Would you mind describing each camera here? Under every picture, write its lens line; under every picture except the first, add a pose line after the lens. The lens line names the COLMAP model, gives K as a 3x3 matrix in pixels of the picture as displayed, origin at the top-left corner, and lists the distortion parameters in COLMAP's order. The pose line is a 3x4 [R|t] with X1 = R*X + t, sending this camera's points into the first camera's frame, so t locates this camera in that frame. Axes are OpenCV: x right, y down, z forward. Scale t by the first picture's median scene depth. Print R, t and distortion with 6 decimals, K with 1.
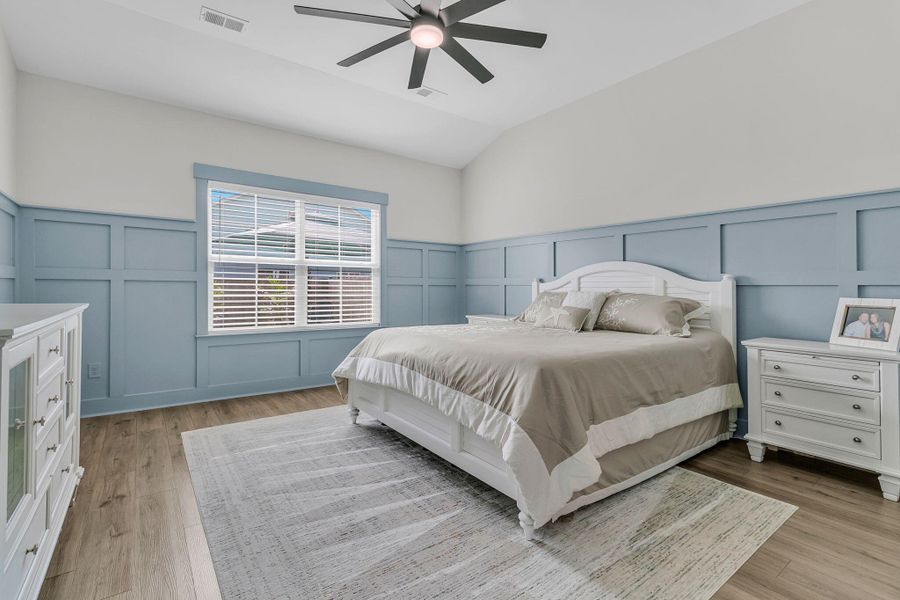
lens RADIAL K [[421.4, 0, 463.5], [0, 421.4, 286.4], [0, 0, 1]] dist [0.000214, -0.000257]
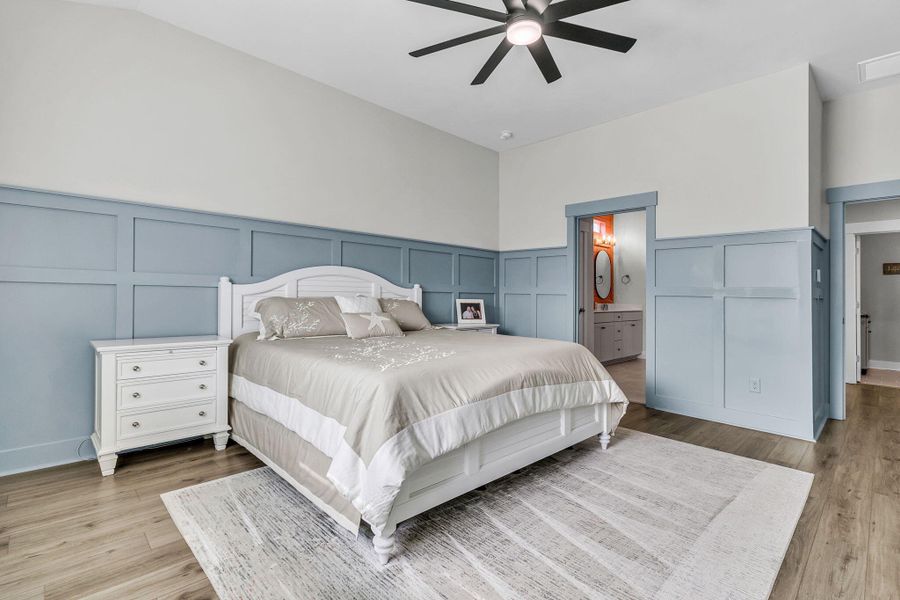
lens RADIAL K [[417.4, 0, 450.0], [0, 417.4, 300.0], [0, 0, 1]] dist [-0.003060, -0.000153]
pose [[-0.112077, -0.022189, 0.993452, -0.963379], [-0.020660, 0.999587, 0.019996, -0.005330], [-0.993485, -0.018283, -0.112489, 1.242291]]
